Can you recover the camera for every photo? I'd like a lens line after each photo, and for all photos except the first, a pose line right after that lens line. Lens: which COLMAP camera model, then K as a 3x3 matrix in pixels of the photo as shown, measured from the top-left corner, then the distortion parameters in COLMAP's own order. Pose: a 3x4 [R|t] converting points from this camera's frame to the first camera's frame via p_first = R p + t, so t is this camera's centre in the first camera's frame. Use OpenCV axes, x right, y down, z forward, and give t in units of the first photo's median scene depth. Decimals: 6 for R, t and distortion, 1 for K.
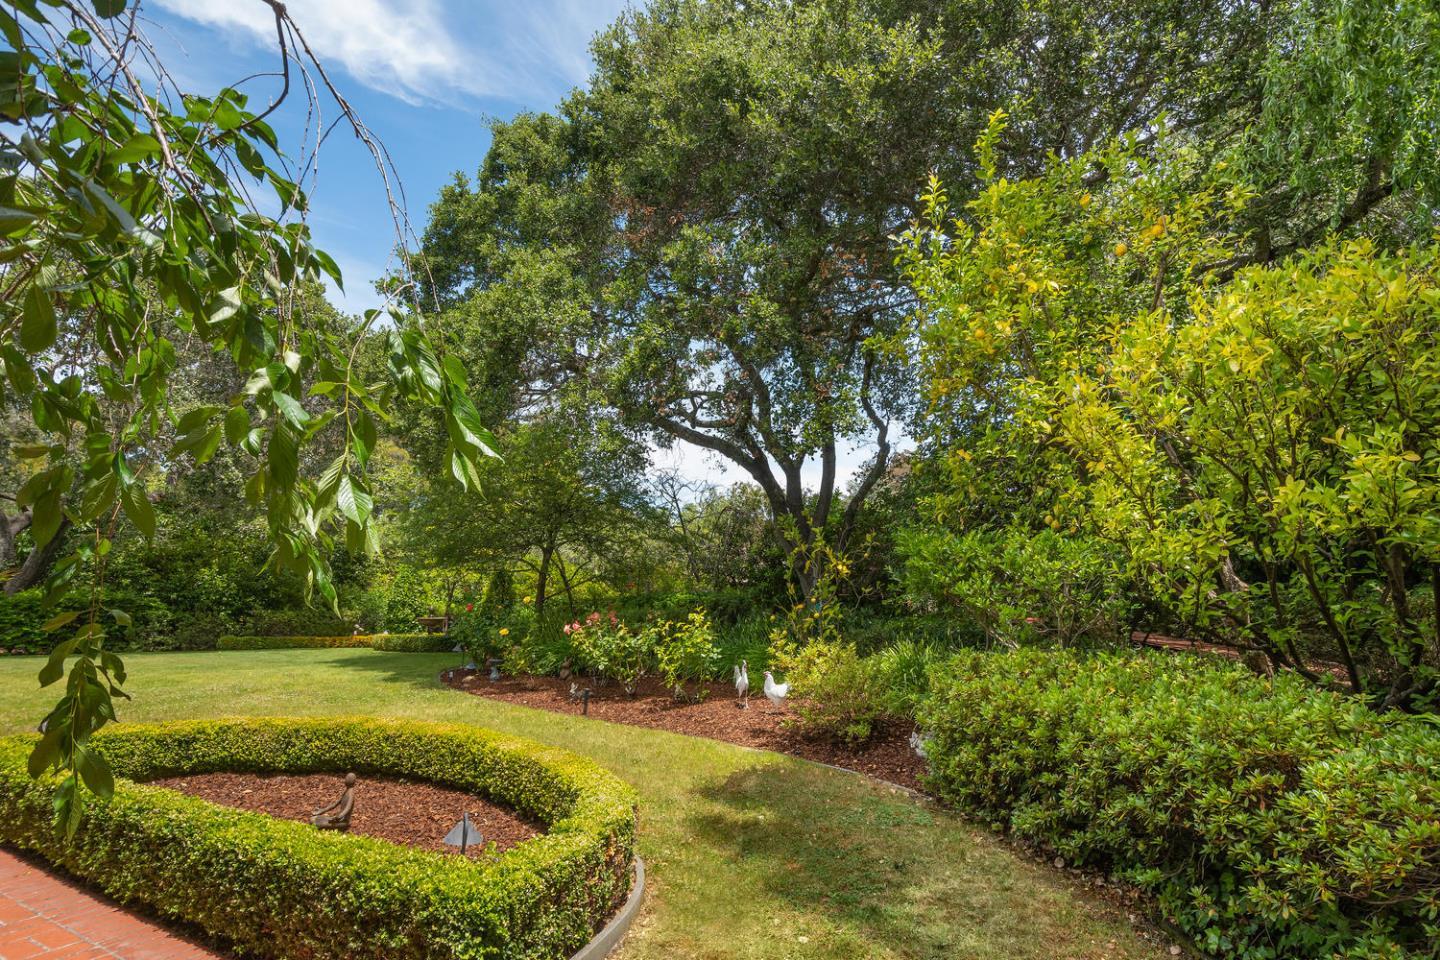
lens RADIAL K [[643.4, 0, 725.0], [0, 643.4, 506.0], [0, 0, 1]] dist [-0.003585, -0.000009]
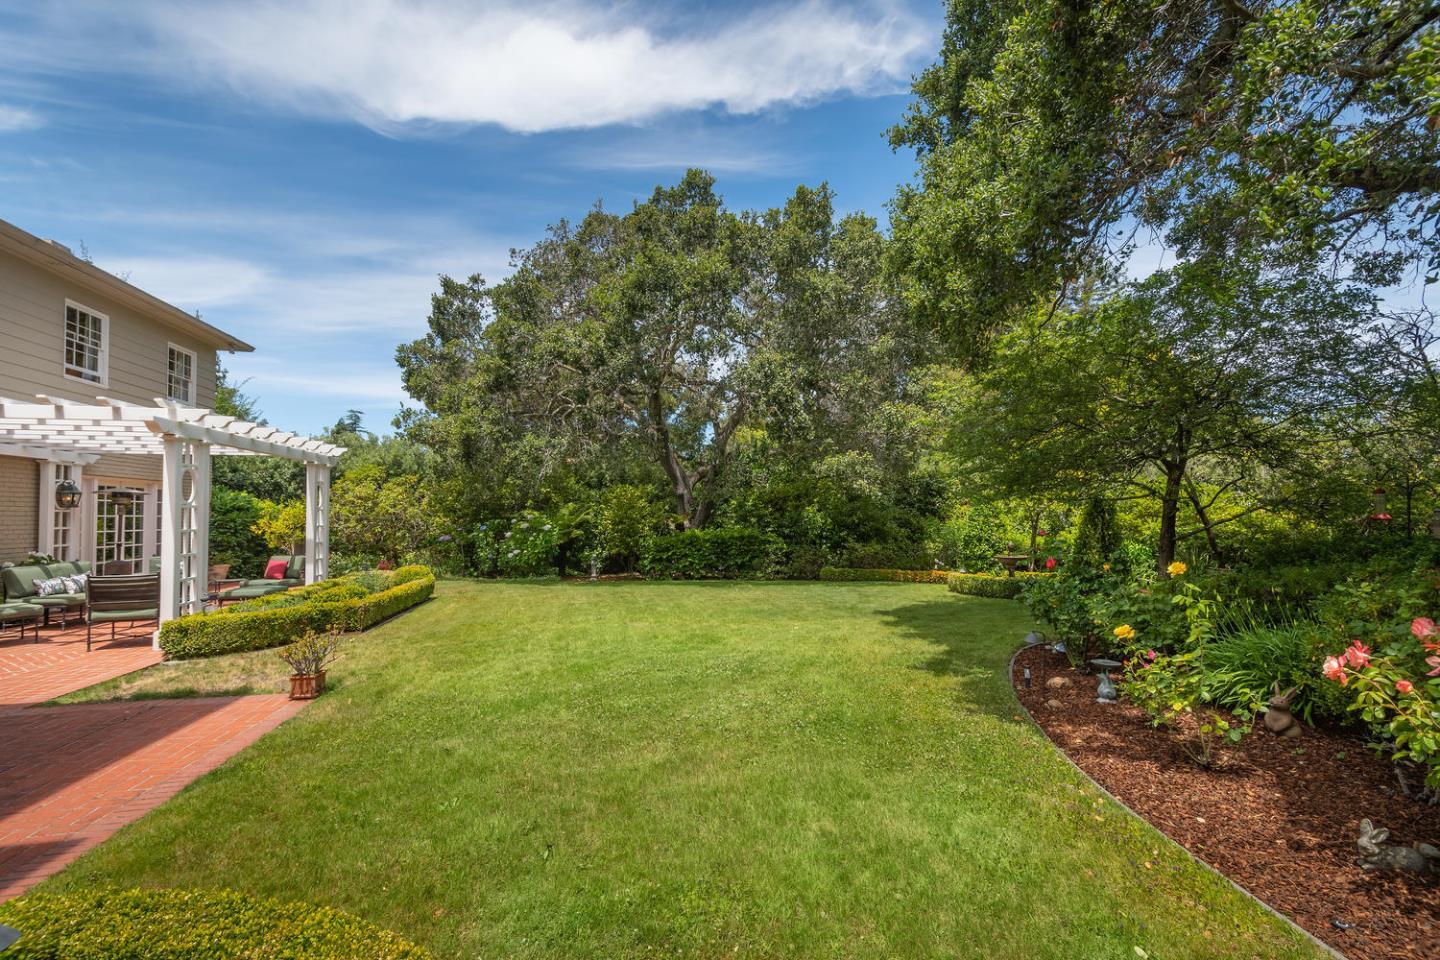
lens RADIAL K [[615.2, 0, 714.7], [0, 615.2, 511.6], [0, 0, 1]] dist [0.003943, 0.000350]
pose [[0.631274, -0.024972, -0.775158, -0.067514], [0.118525, 0.990847, 0.064605, 0.015221], [0.766449, -0.132659, 0.628456, 0.186188]]
